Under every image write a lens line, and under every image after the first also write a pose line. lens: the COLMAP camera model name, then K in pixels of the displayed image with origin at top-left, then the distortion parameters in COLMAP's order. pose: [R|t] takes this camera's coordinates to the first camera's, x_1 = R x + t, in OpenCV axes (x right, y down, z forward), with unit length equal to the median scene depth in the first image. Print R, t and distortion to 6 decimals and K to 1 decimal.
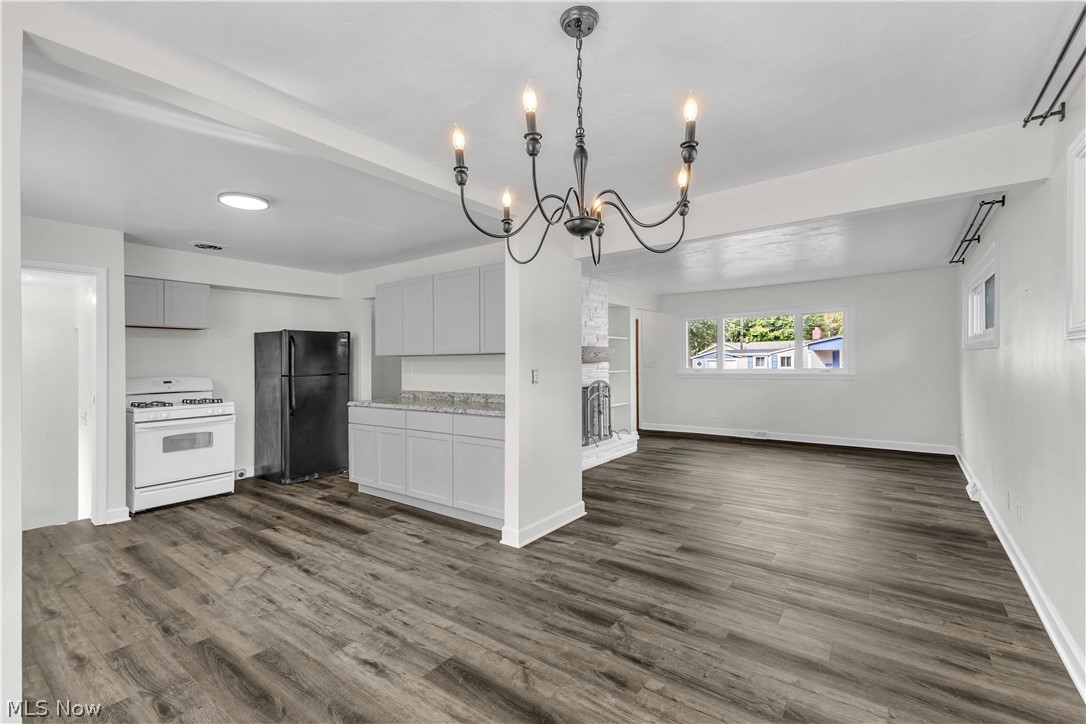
lens RADIAL K [[472.1, 0, 546.6], [0, 472.1, 362.4], [0, 0, 1]] dist [0.013445, -0.000945]
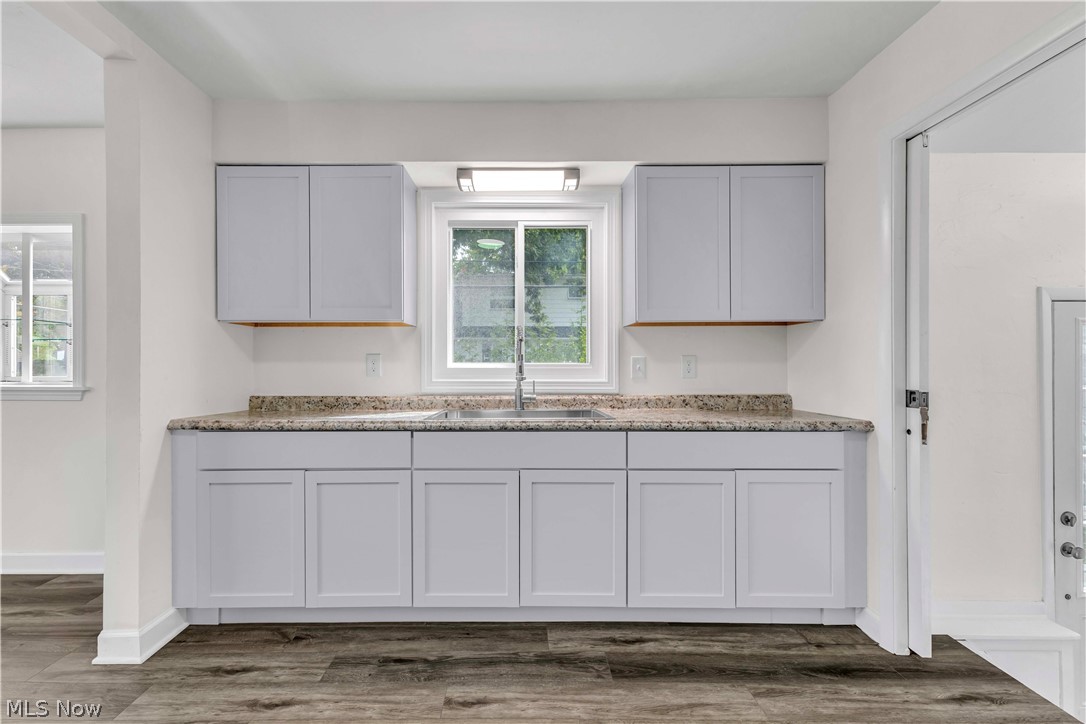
lens RADIAL K [[488.5, 0, 515.4], [0, 488.5, 367.2], [0, 0, 1]] dist [0.015255, -0.000599]
pose [[-0.808423, 0.017233, -0.588349, -0.664769], [0.008601, 0.999810, 0.017468, 0.058807], [0.588538, 0.009061, -0.808418, 1.475452]]
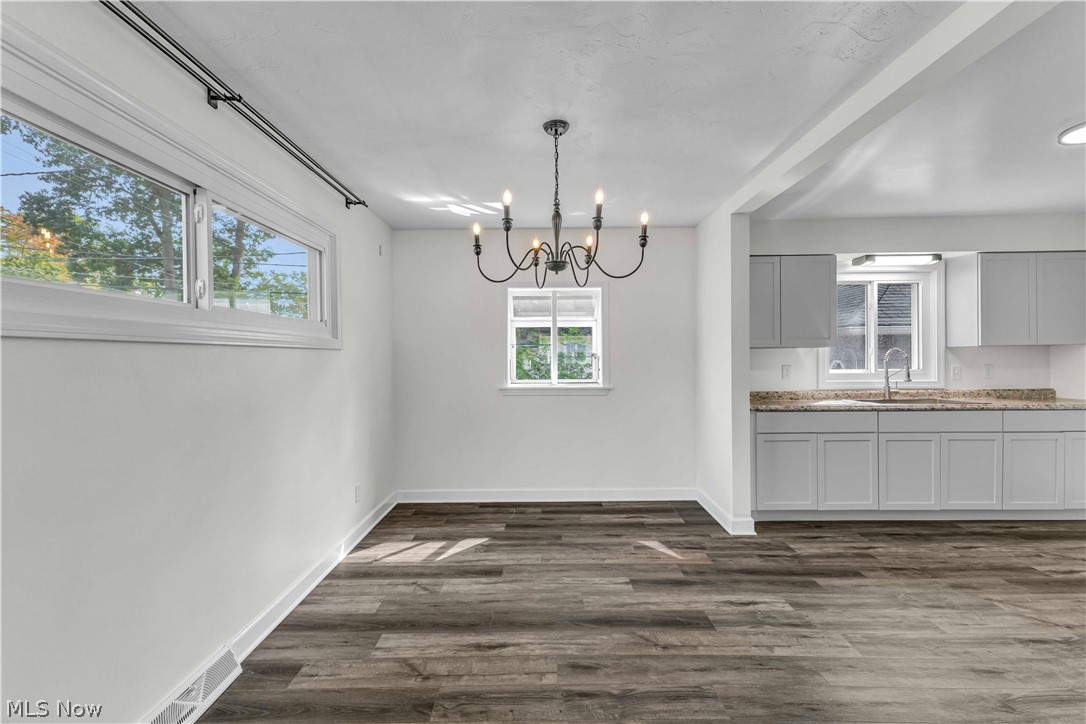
lens RADIAL K [[479.2, 0, 537.3], [0, 479.2, 359.9], [0, 0, 1]] dist [0.024843, -0.006482]
pose [[-0.804440, 0.024331, -0.593535, 0.597477], [0.016069, 0.999686, 0.019202, -0.014601], [0.593816, 0.005909, -0.804579, 1.281305]]
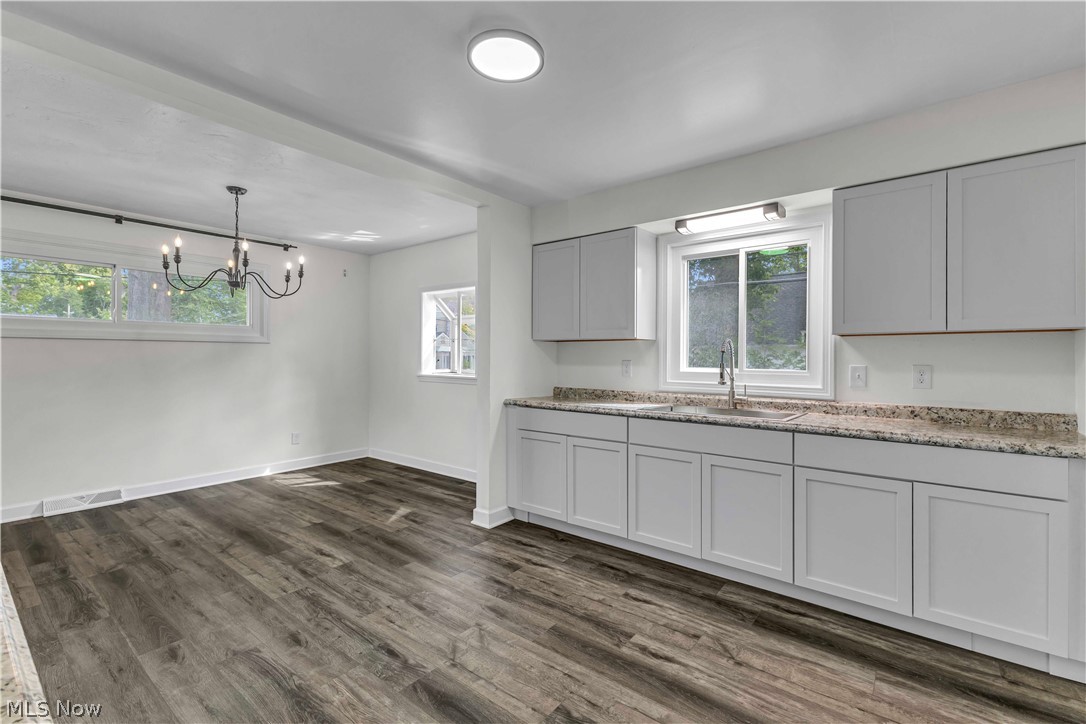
lens RADIAL K [[479.2, 0, 537.3], [0, 479.2, 359.9], [0, 0, 1]] dist [0.024843, -0.006482]
pose [[-0.999030, 0.008384, 0.043220, -0.828572], [0.008897, 0.999892, 0.011685, 0.027039], [-0.043117, 0.012058, -0.998997, 1.859475]]
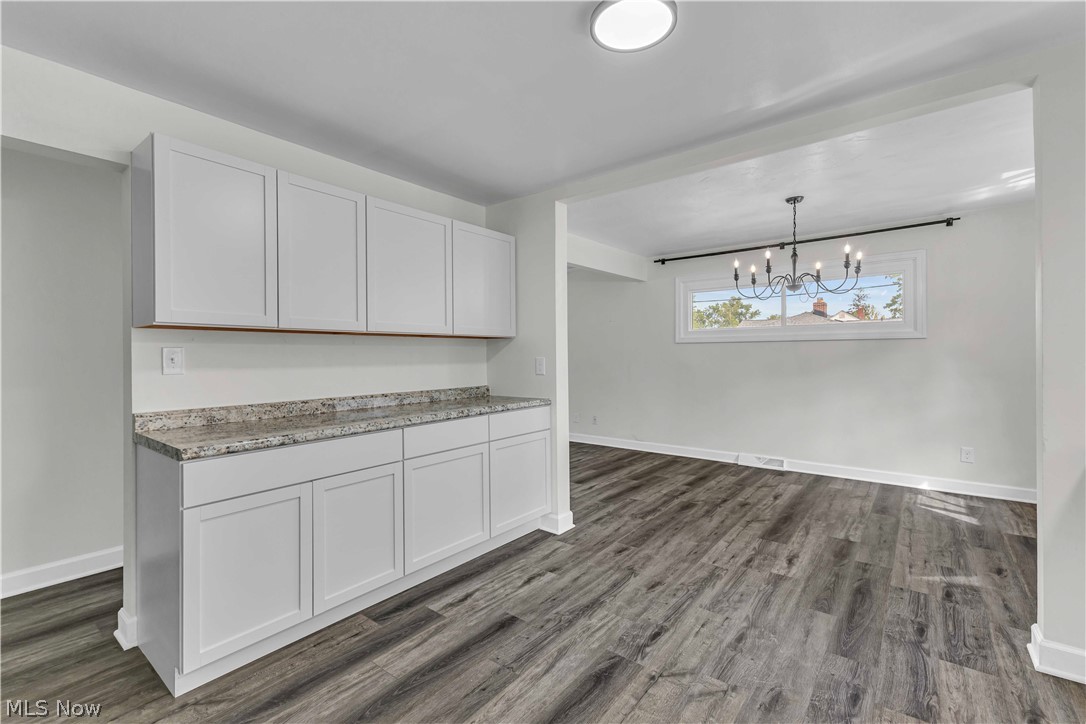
lens RADIAL K [[472.1, 0, 546.6], [0, 472.1, 362.4], [0, 0, 1]] dist [0.013445, -0.000945]
pose [[0.031793, -0.003290, 0.999489, -1.353279], [0.011166, 0.999933, 0.002936, 0.036477], [-0.999432, 0.011067, 0.031827, 1.269389]]
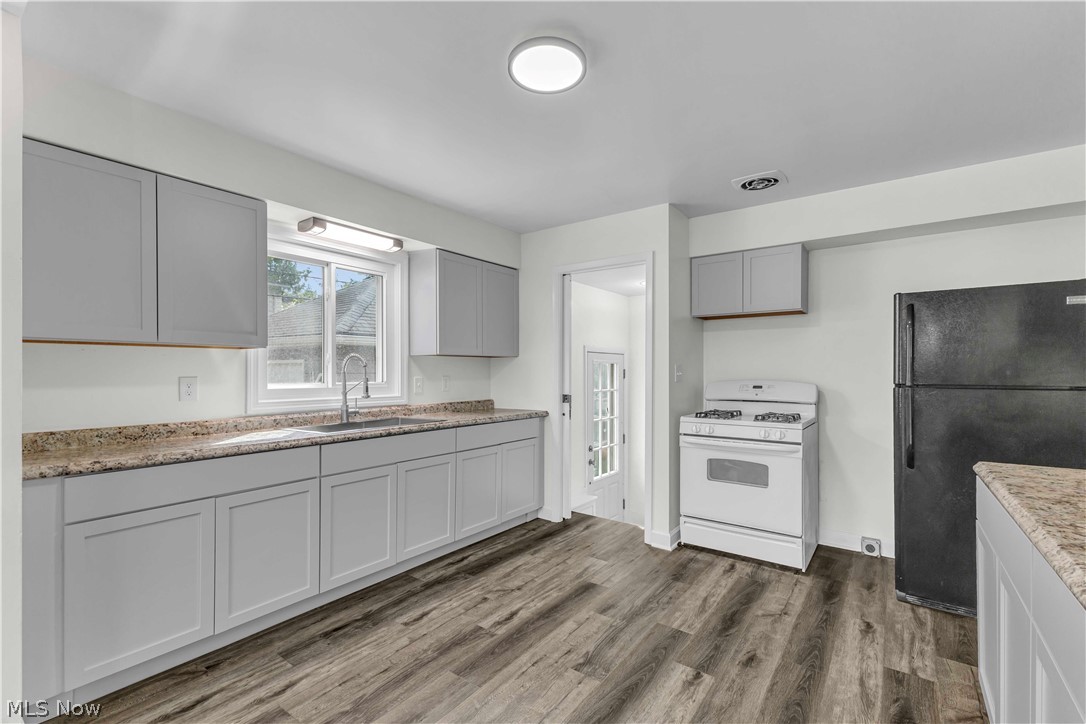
lens RADIAL K [[482.0, 0, 548.0], [0, 482.0, 371.2], [0, 0, 1]] dist [0.019645, -0.000314]
pose [[0.007440, 0.013749, -0.999878, -0.072754], [-0.007692, 0.999877, 0.013692, 0.017499], [0.999943, 0.007590, 0.007545, 1.173148]]
